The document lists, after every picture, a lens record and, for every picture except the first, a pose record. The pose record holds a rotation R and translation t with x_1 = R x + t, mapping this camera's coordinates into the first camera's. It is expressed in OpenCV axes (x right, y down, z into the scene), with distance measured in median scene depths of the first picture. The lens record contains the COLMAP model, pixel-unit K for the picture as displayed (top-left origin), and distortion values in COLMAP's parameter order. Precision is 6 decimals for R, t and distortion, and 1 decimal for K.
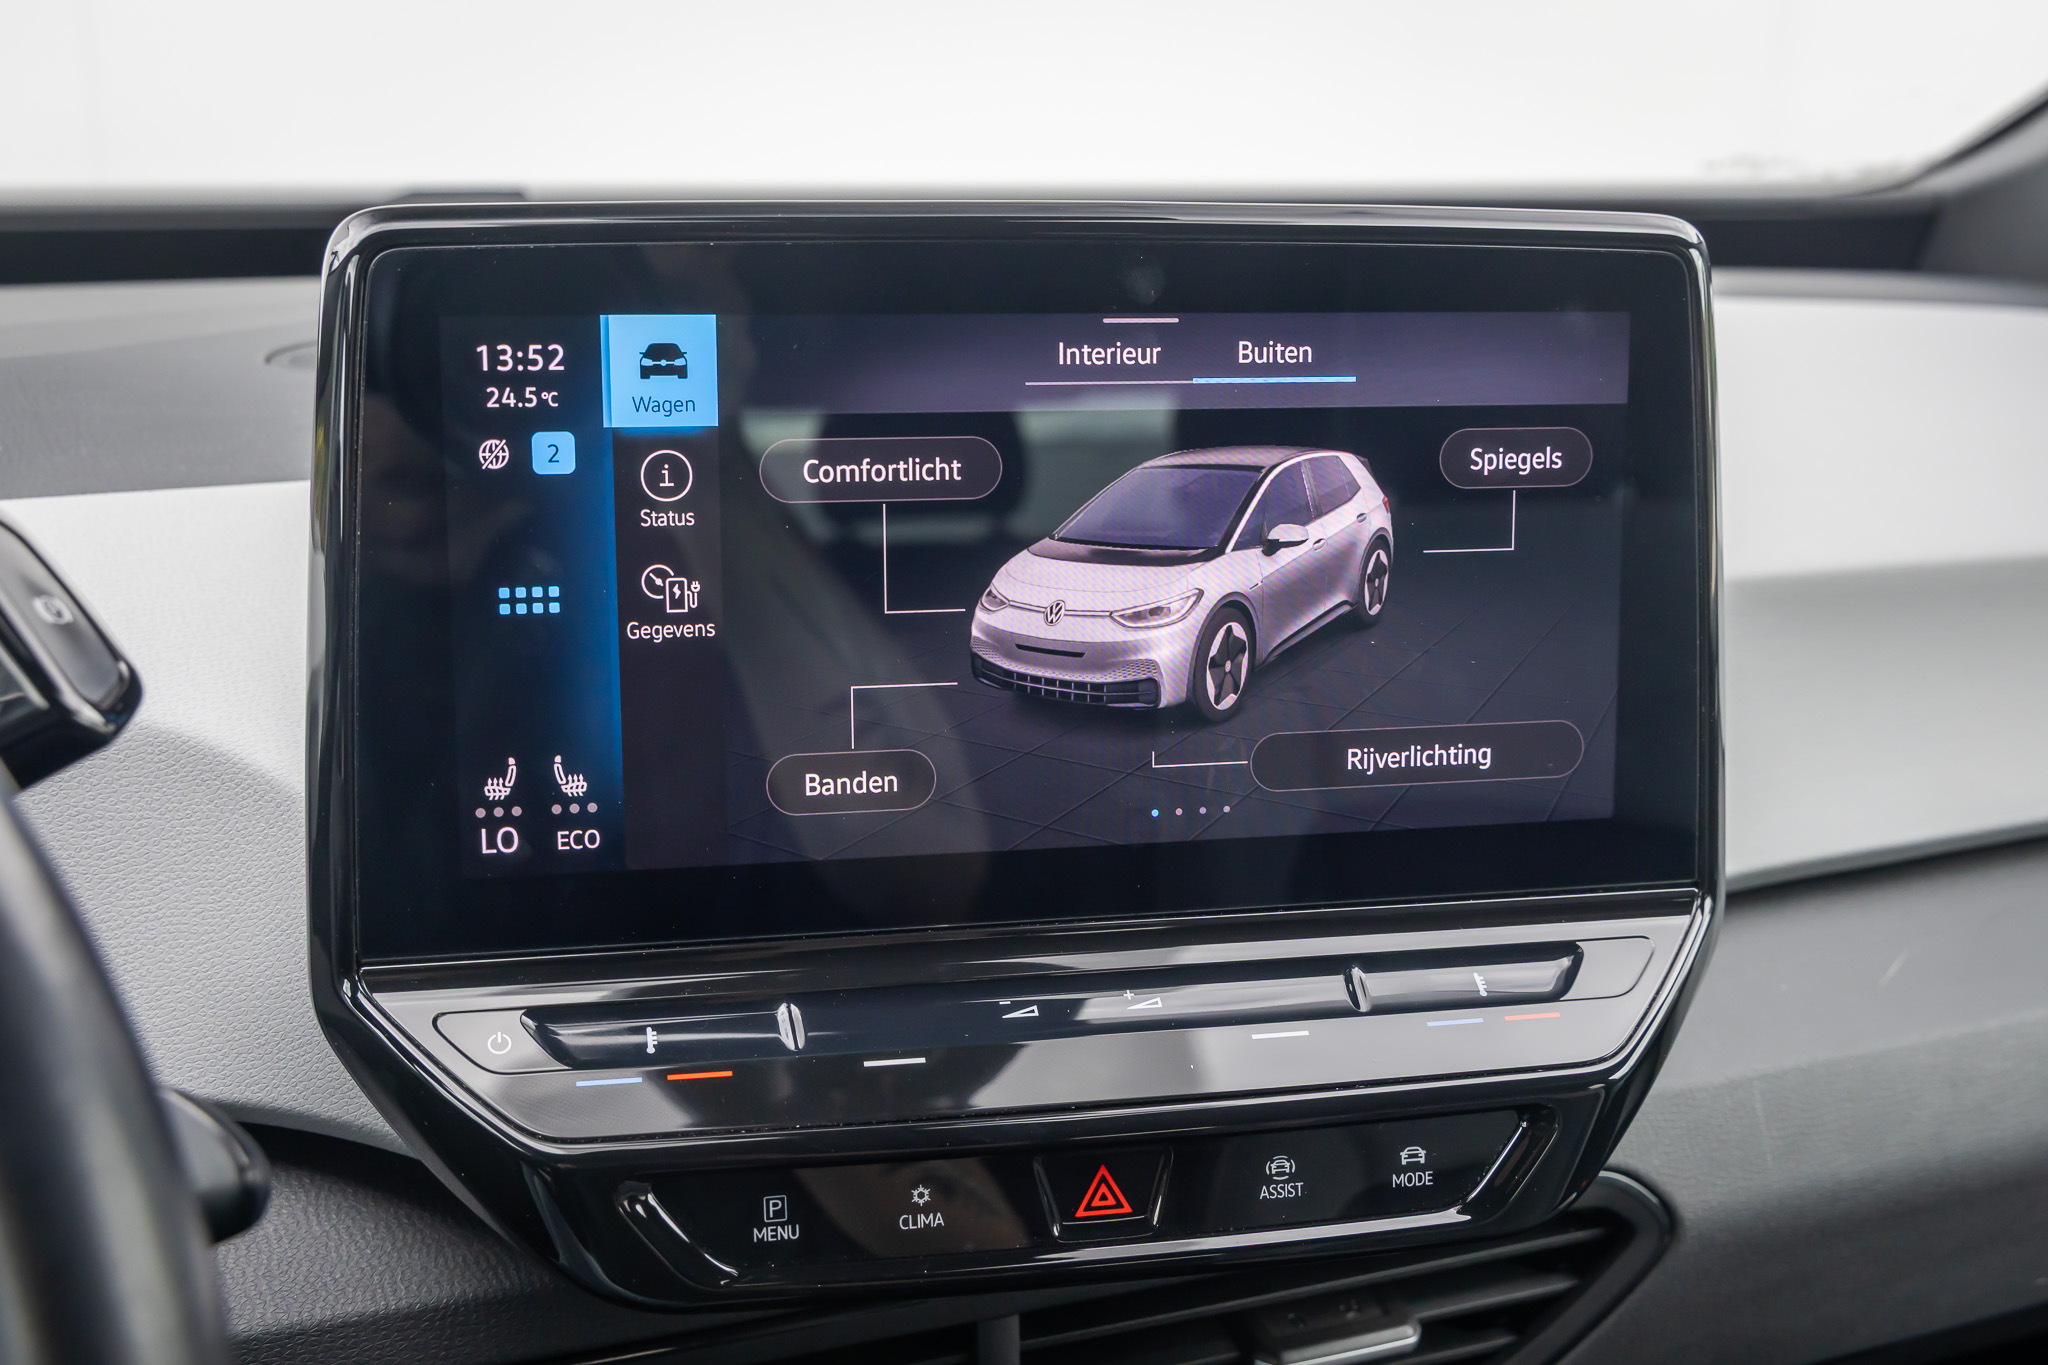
lens RADIAL K [[2404.4, 0, 1024.0], [0, 2404.4, 682.5], [0, 0, 1]] dist [0.004111, 0.018288]
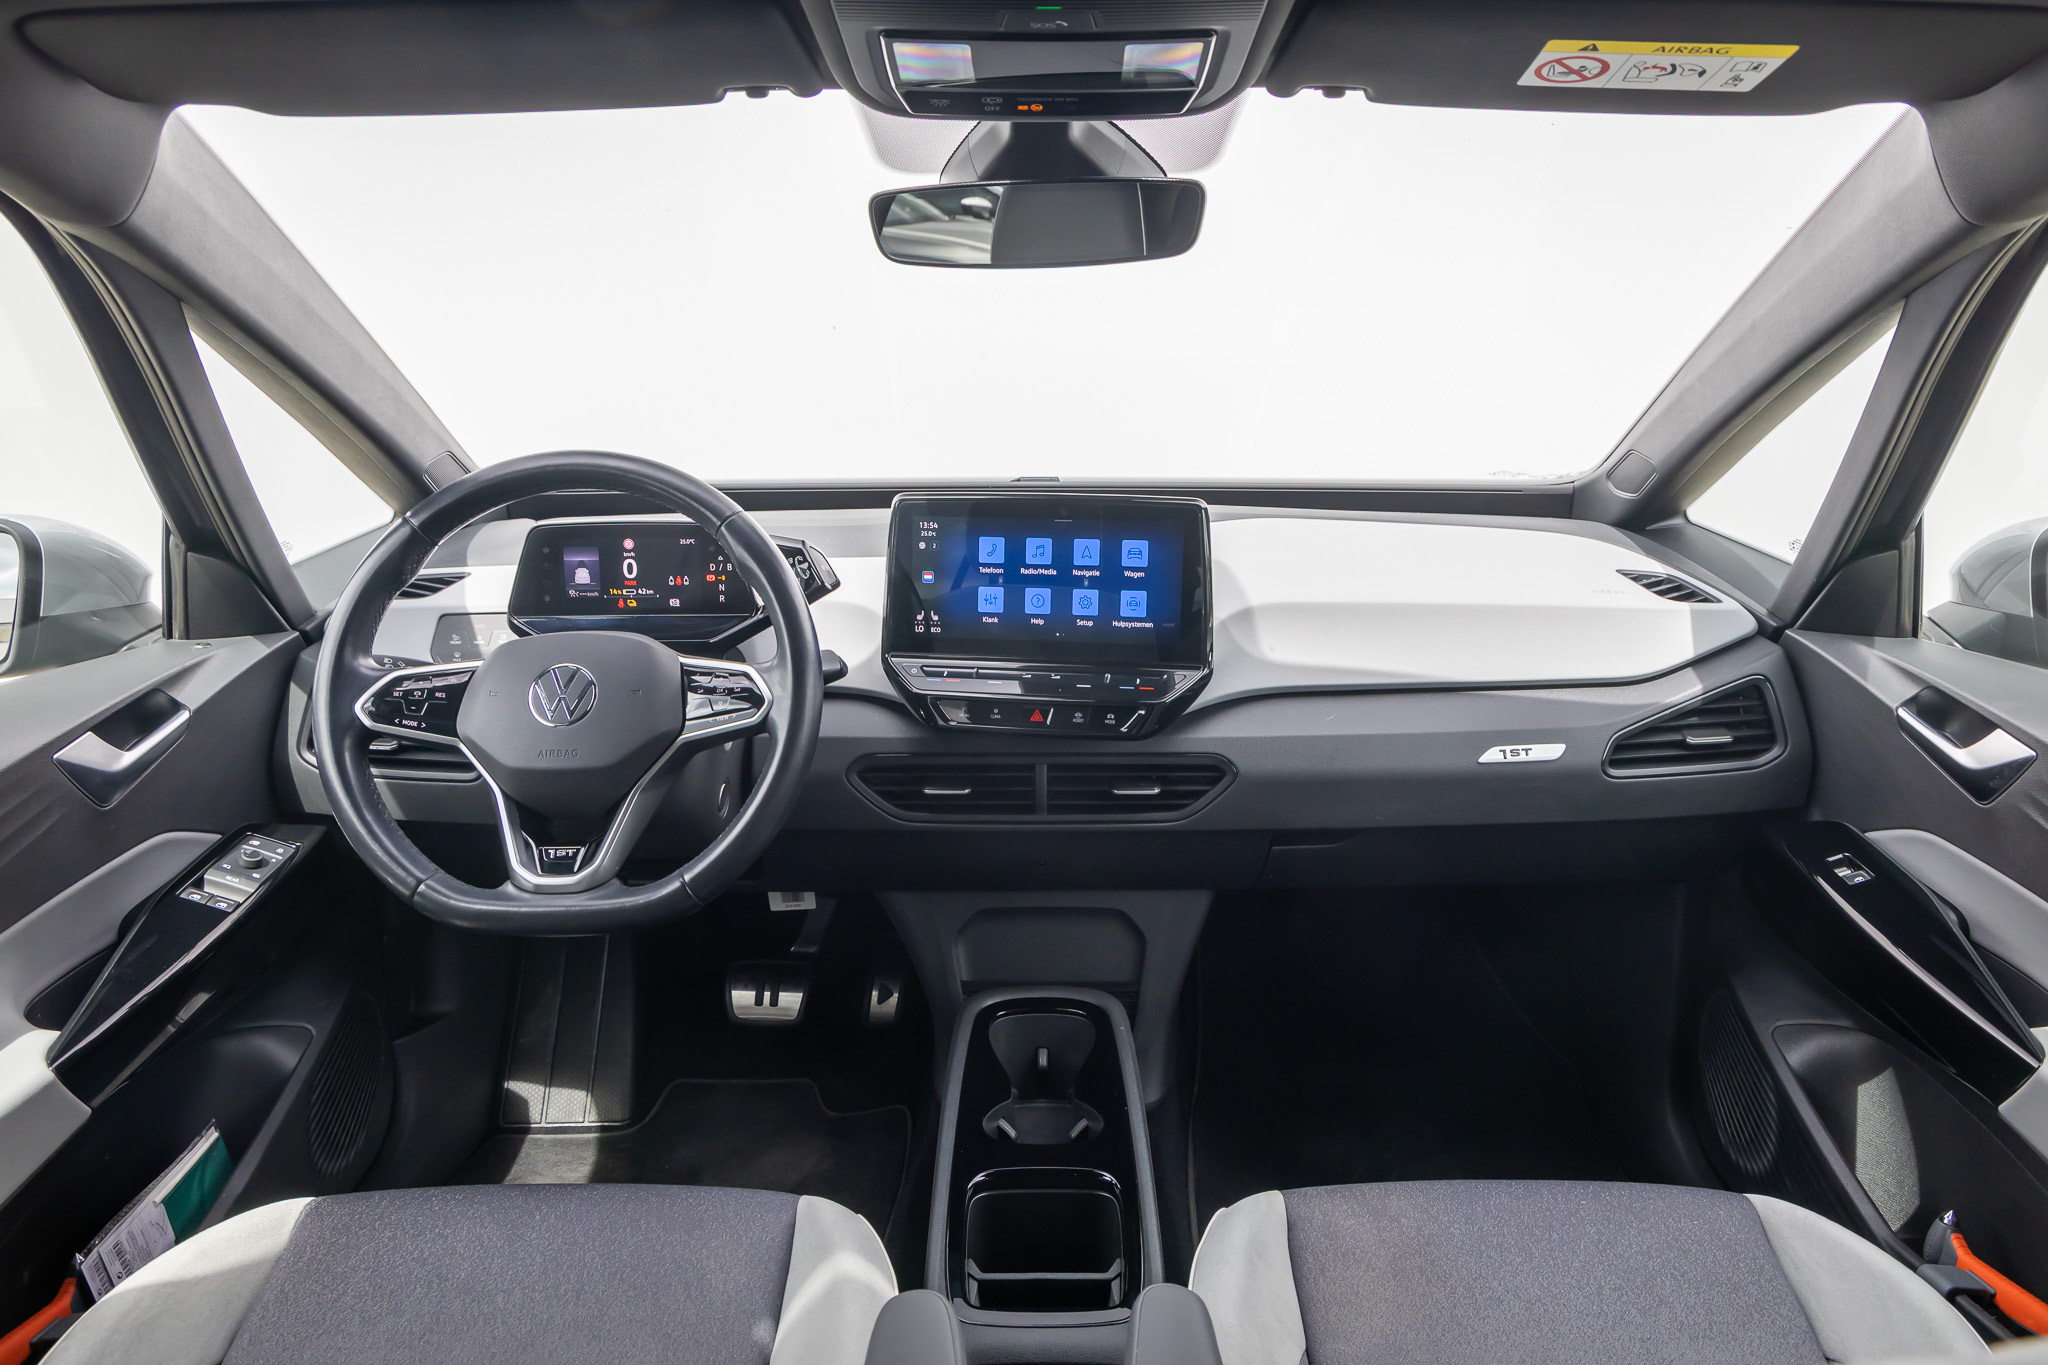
lens RADIAL K [[1362.4, 0, 1034.8], [0, 1362.4, 683.2], [0, 0, 1]] dist [-0.002197, -0.001530]
pose [[0.929215, 0.065867, -0.363623, 0.952428], [-0.080020, 0.996505, -0.023979, 0.215924], [0.360772, 0.051379, 0.931238, -1.364533]]
